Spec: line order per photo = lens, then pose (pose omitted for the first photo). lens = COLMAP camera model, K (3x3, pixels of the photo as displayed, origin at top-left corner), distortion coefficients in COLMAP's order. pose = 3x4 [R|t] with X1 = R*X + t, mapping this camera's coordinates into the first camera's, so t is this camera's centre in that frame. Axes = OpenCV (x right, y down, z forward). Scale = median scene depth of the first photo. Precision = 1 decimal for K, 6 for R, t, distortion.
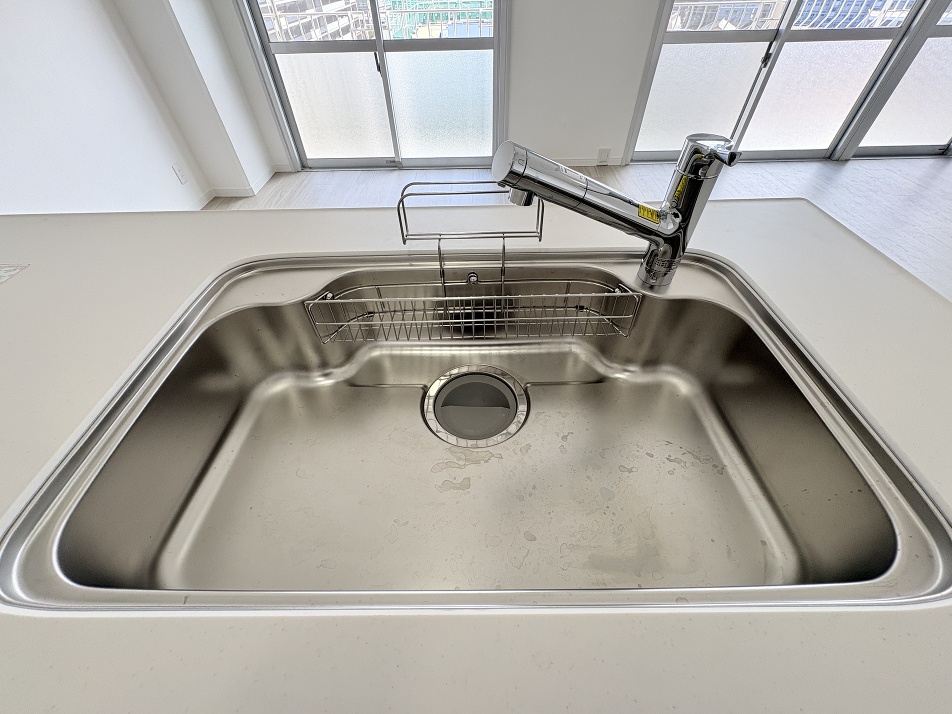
lens RADIAL K [[378.2, 0, 476.0], [0, 378.2, 357.0], [0, 0, 1]] dist [0.001557, 0.000177]
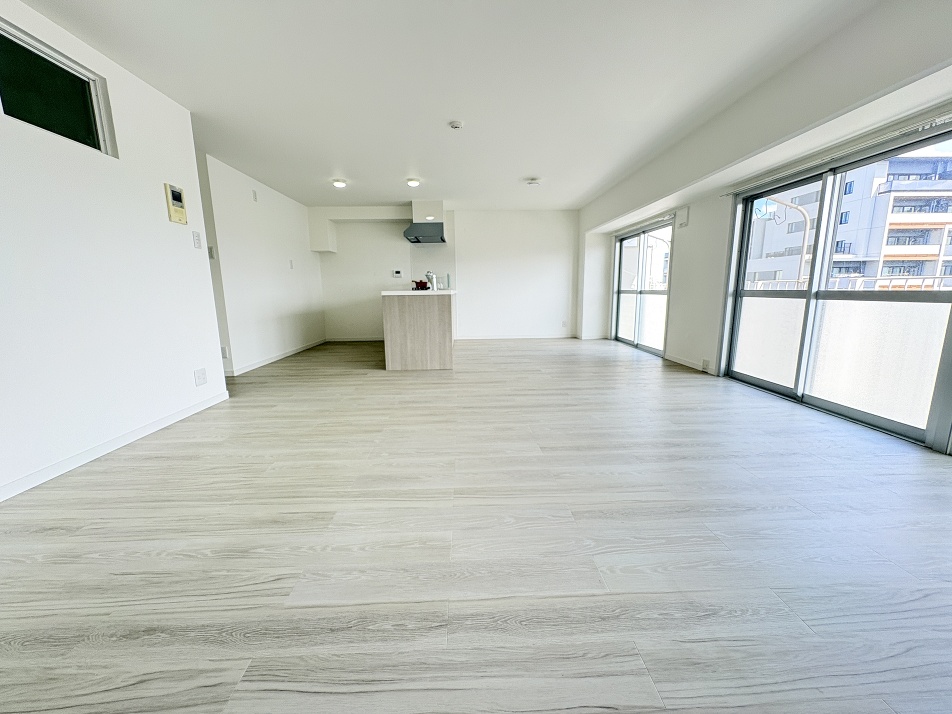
lens RADIAL K [[378.2, 0, 476.0], [0, 378.2, 357.0], [0, 0, 1]] dist [0.001557, 0.000177]
pose [[0.031039, 0.196054, -0.980102, 1.530758], [-0.652250, 0.746986, 0.128767, -0.216014], [0.757368, 0.635275, 0.151062, 0.219209]]
